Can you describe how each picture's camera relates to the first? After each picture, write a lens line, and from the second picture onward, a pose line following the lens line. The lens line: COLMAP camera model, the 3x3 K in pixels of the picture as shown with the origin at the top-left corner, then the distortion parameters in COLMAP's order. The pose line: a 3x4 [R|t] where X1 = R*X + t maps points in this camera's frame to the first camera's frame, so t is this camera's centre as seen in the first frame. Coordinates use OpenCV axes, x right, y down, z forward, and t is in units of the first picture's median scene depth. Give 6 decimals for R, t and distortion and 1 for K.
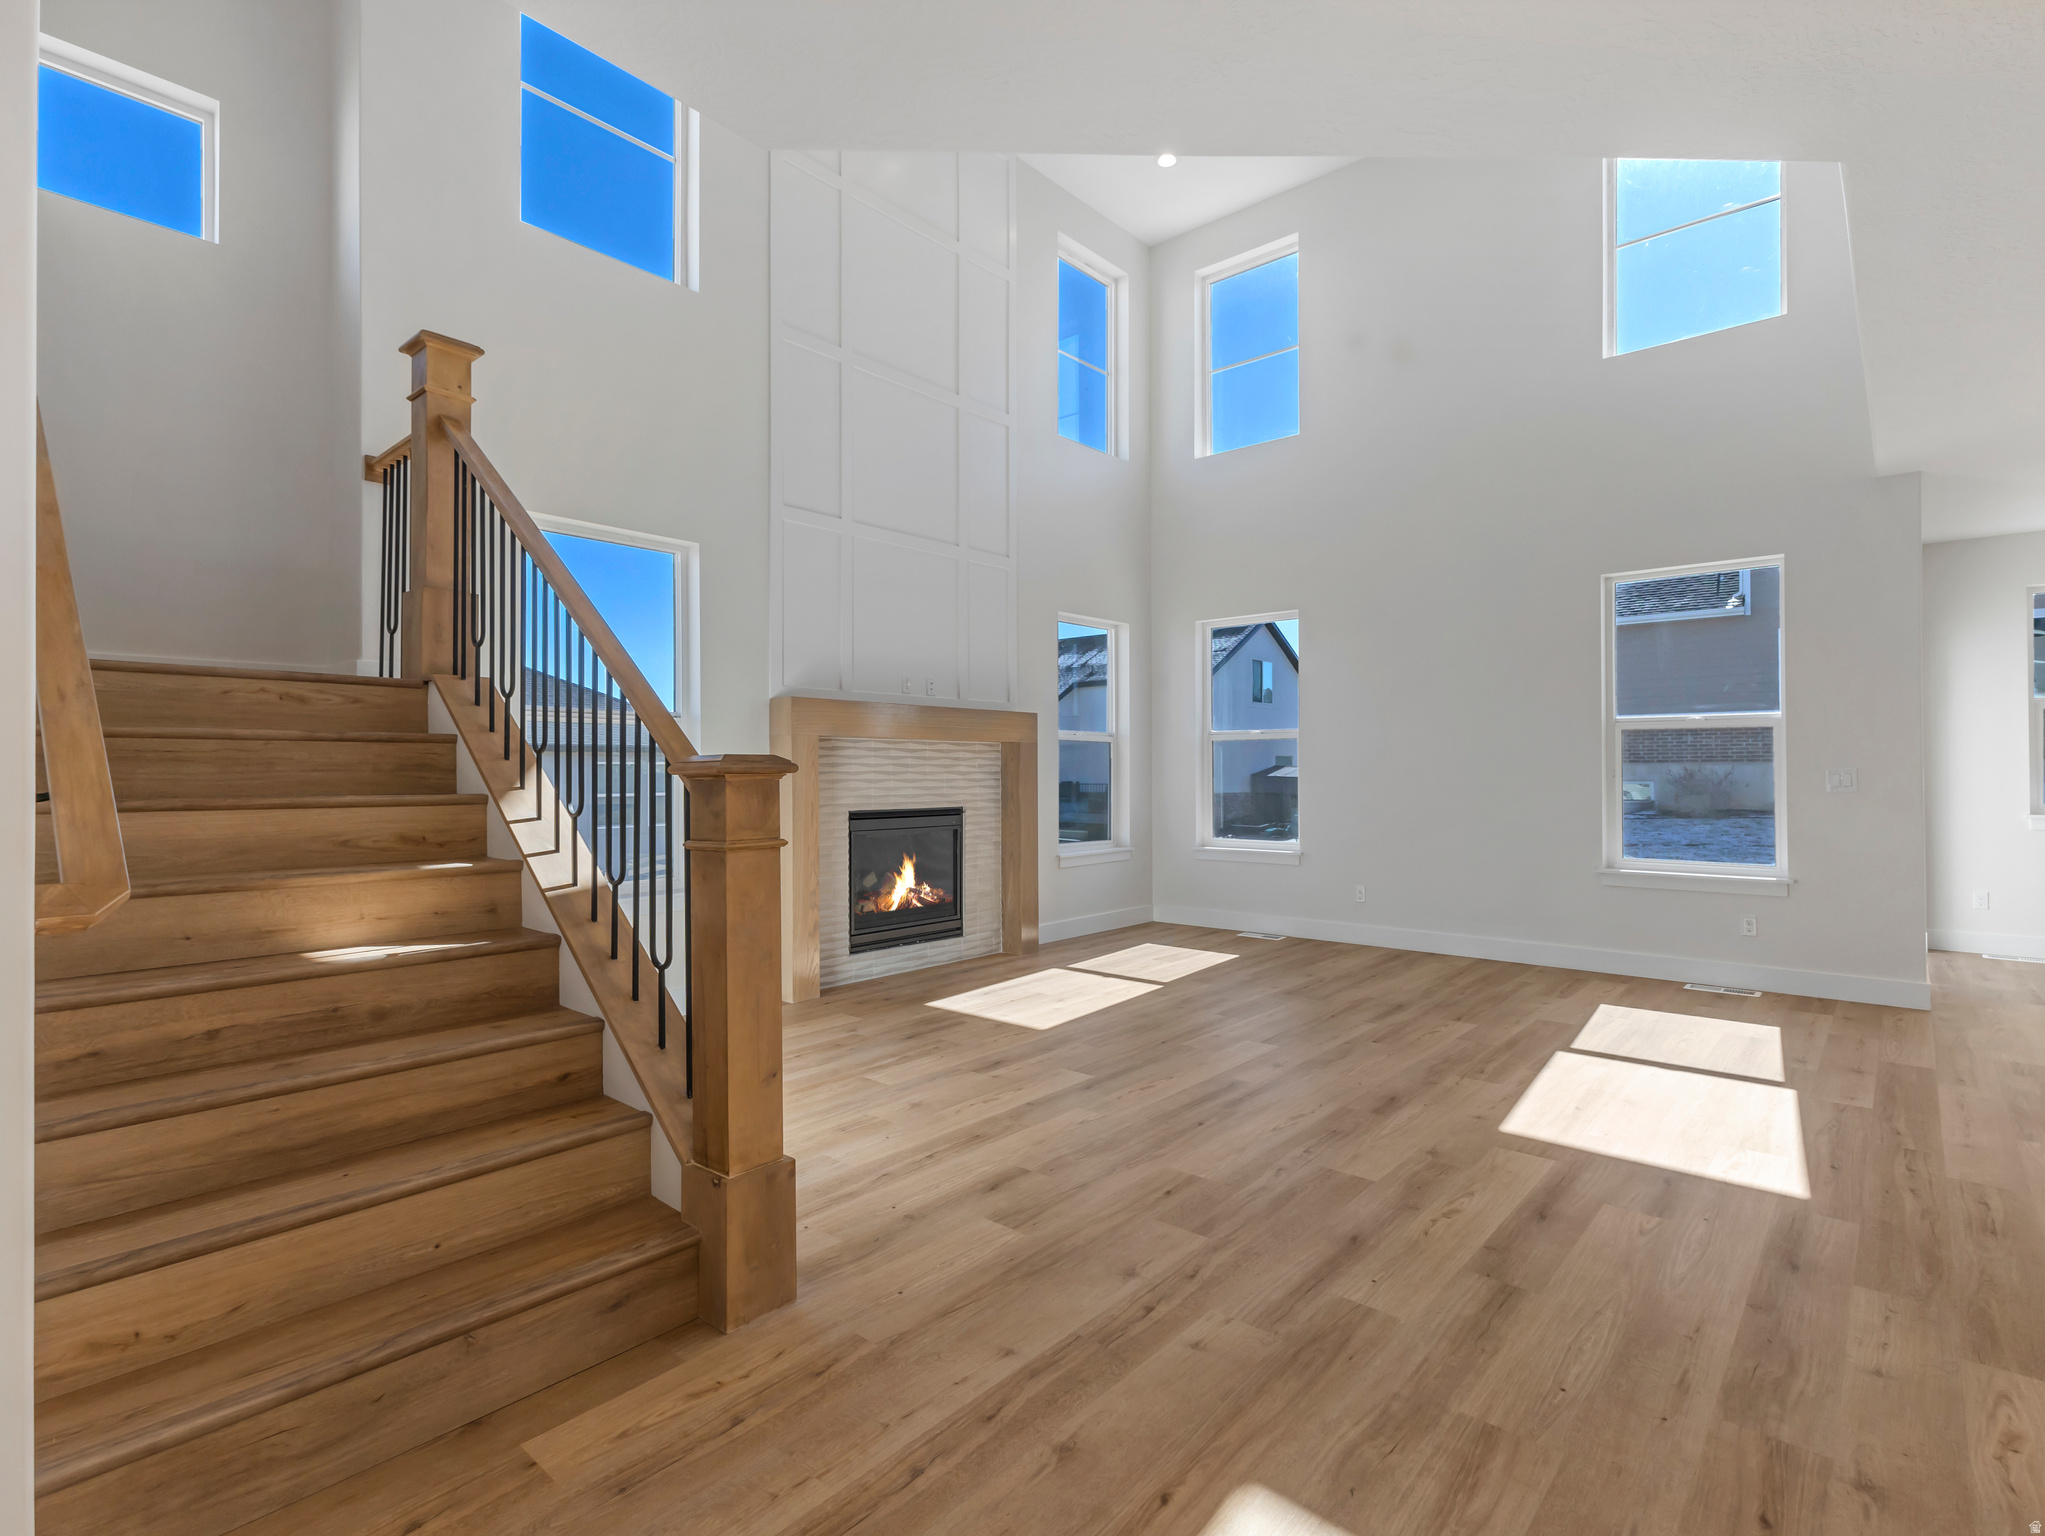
lens RADIAL K [[1001.9, 0, 1021.6], [0, 1001.9, 757.2], [0, 0, 1]] dist [0.005923, 0.001446]
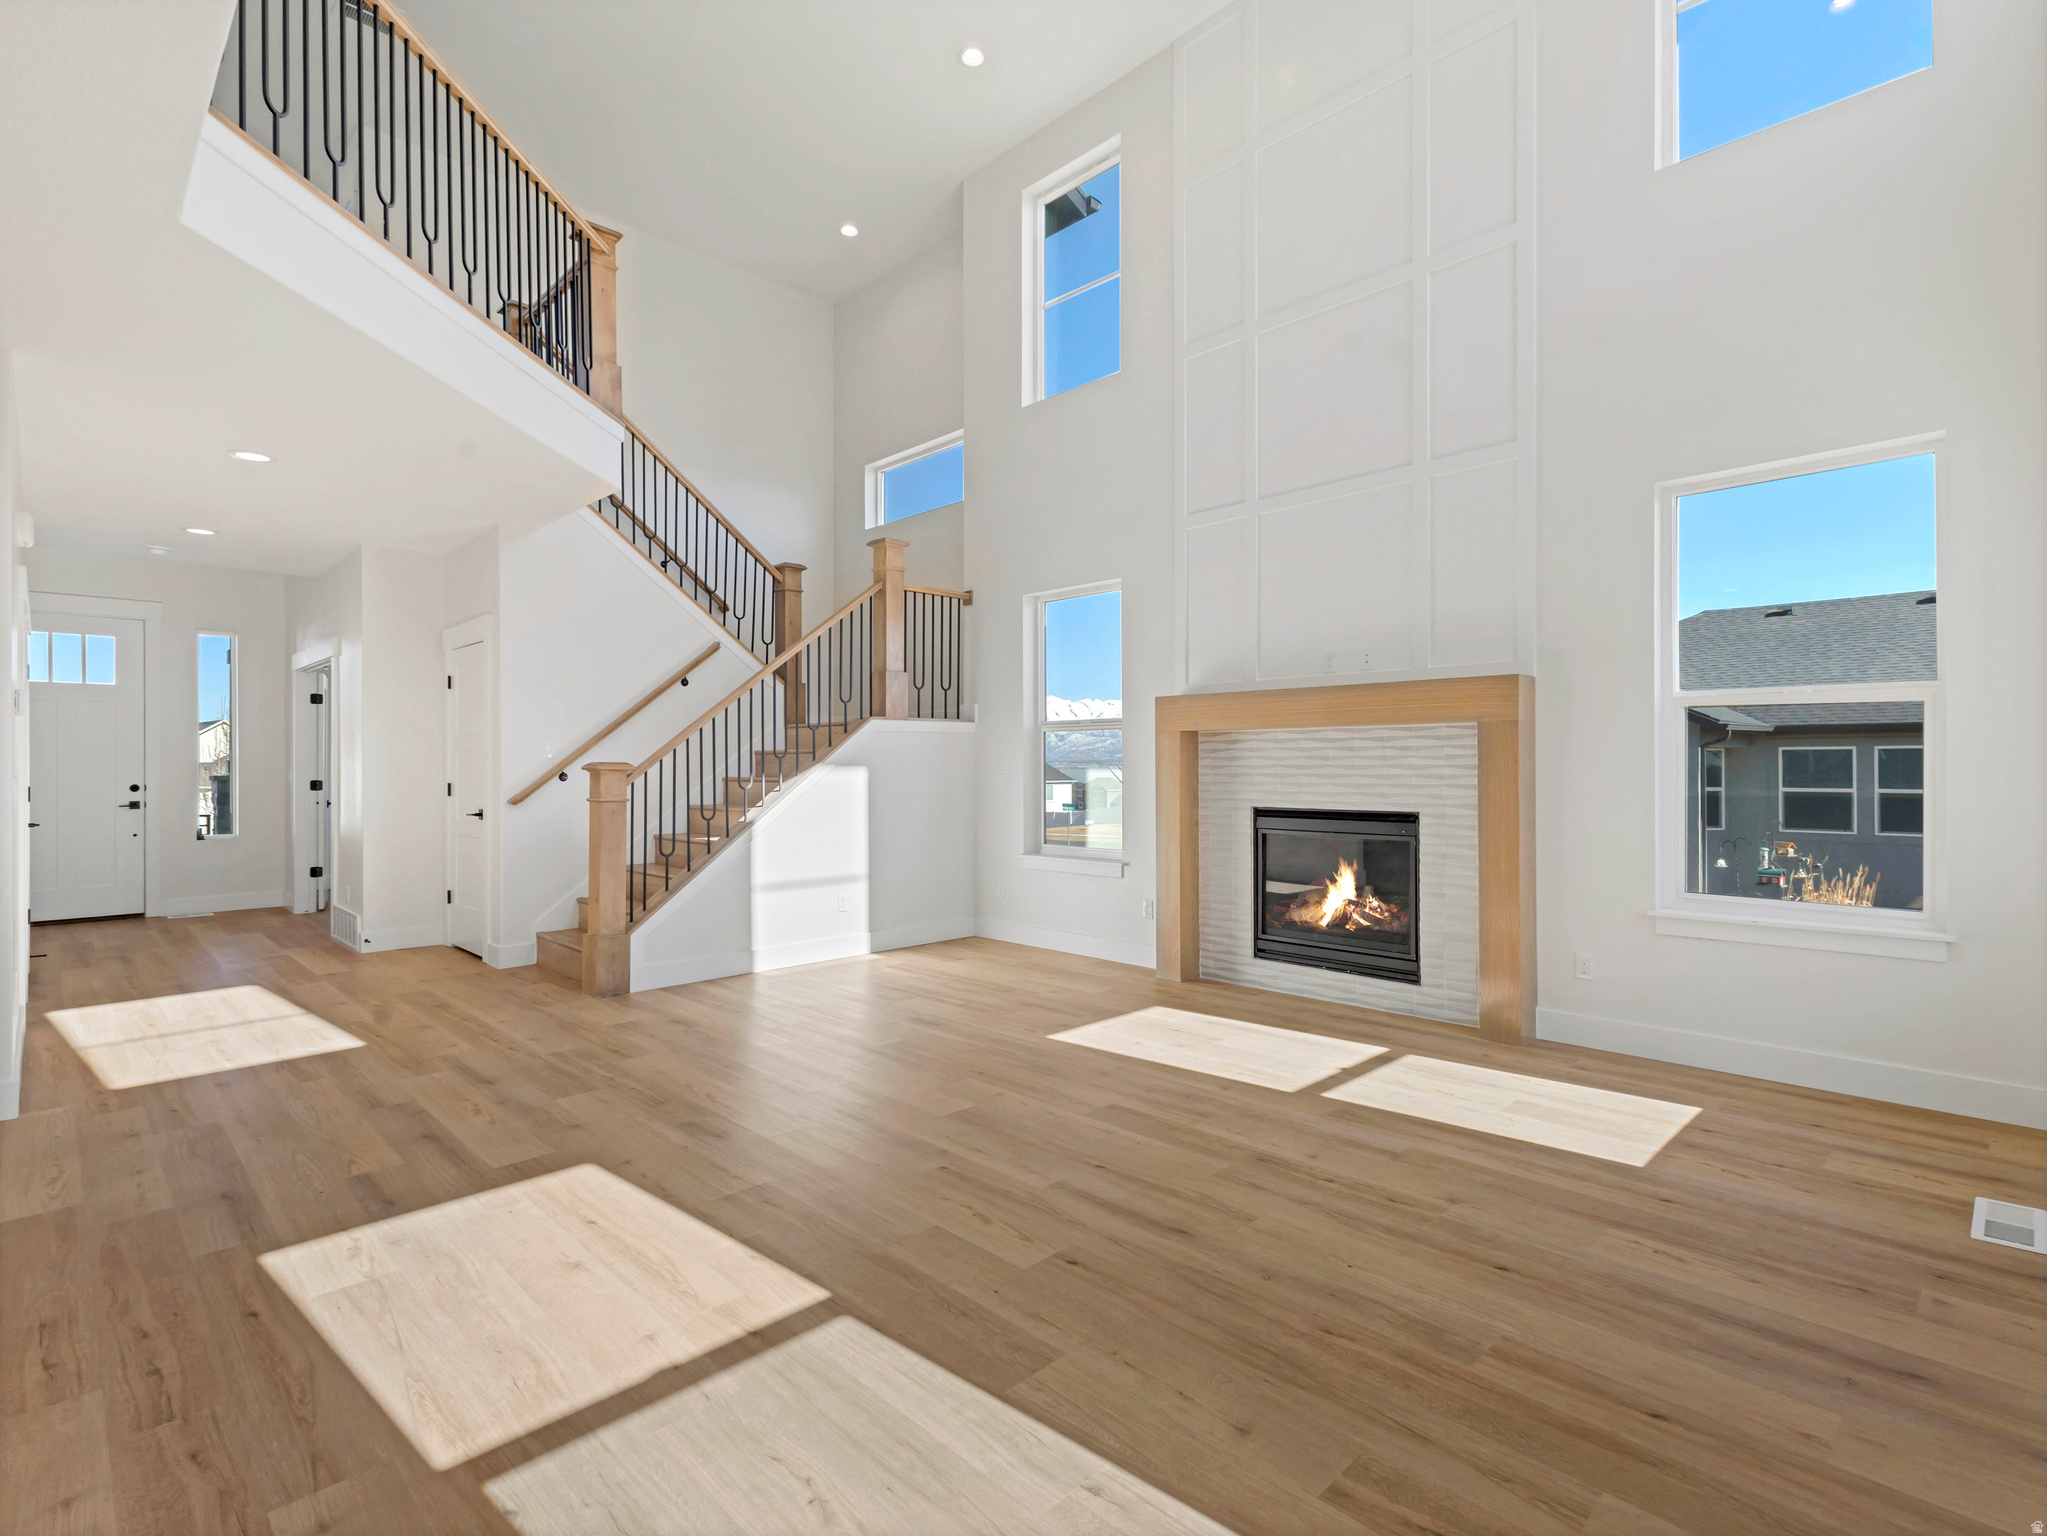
lens RADIAL K [[1002.9, 0, 1022.6], [0, 1002.9, 757.2], [0, 0, 1]] dist [0.005923, 0.001446]
pose [[-0.074838, -0.005554, -0.997180, 1.255521], [0.019257, 0.999790, -0.007014, 0.014647], [0.997010, -0.019727, -0.074715, 1.357852]]
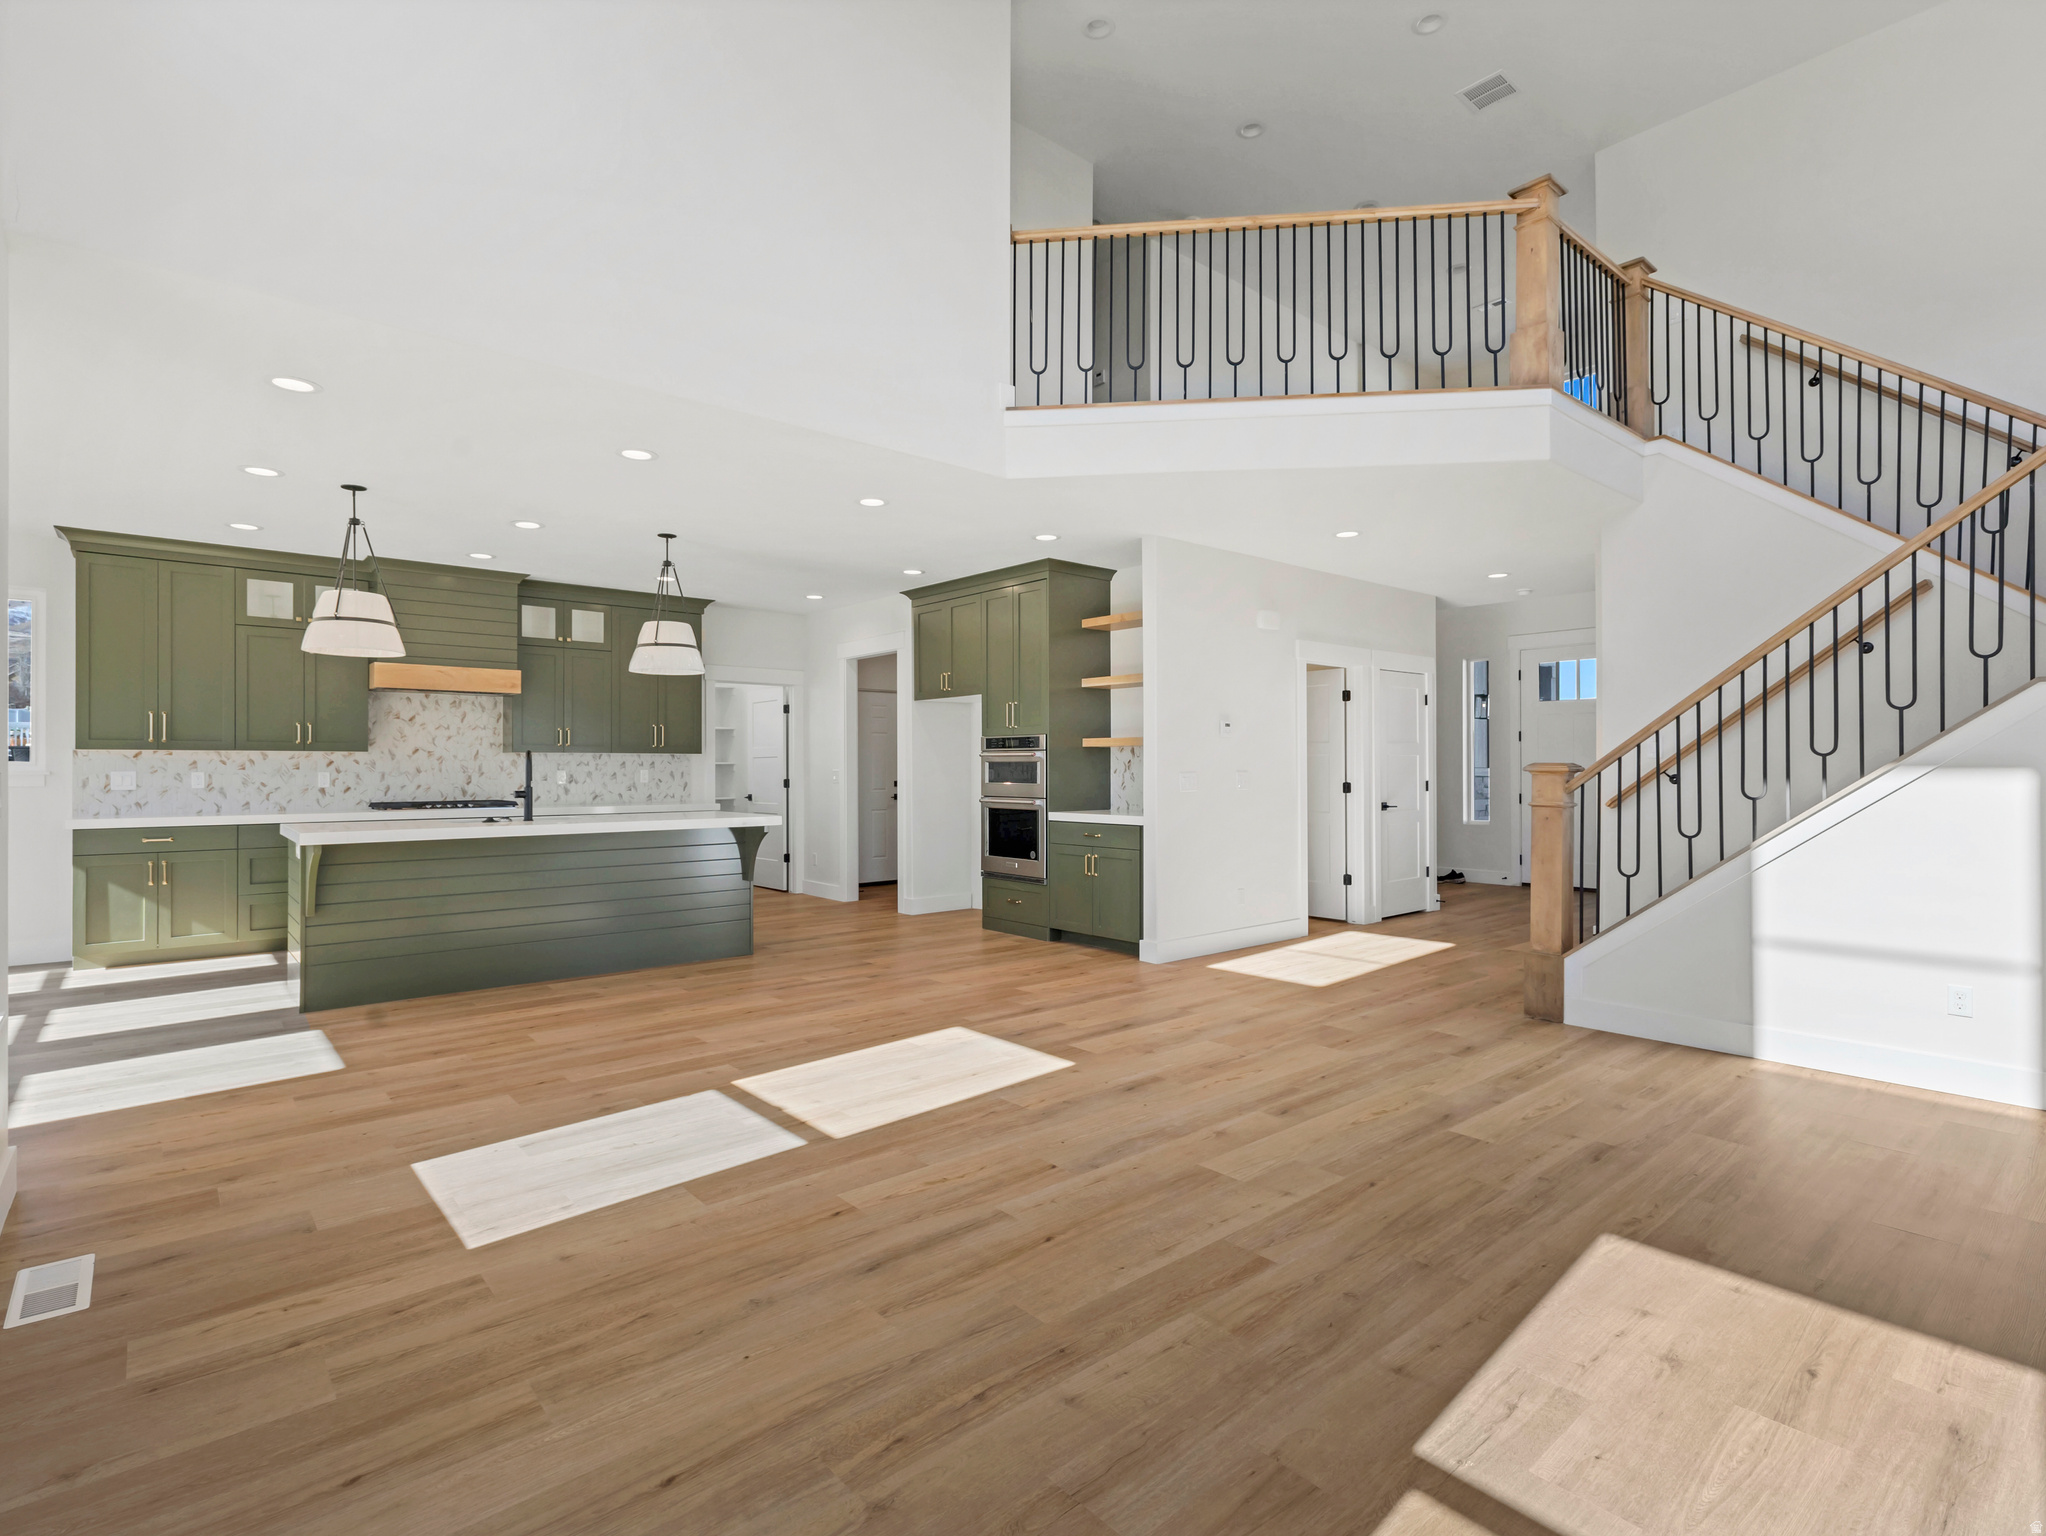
lens RADIAL K [[1002.4, 0, 1022.1], [0, 1002.4, 757.2], [0, 0, 1]] dist [0.005923, 0.001446]
pose [[-0.990141, 0.007676, 0.139865, 0.335614], [0.003881, 0.999618, -0.027380, 0.026428], [-0.140021, -0.026567, -0.989792, 2.070601]]
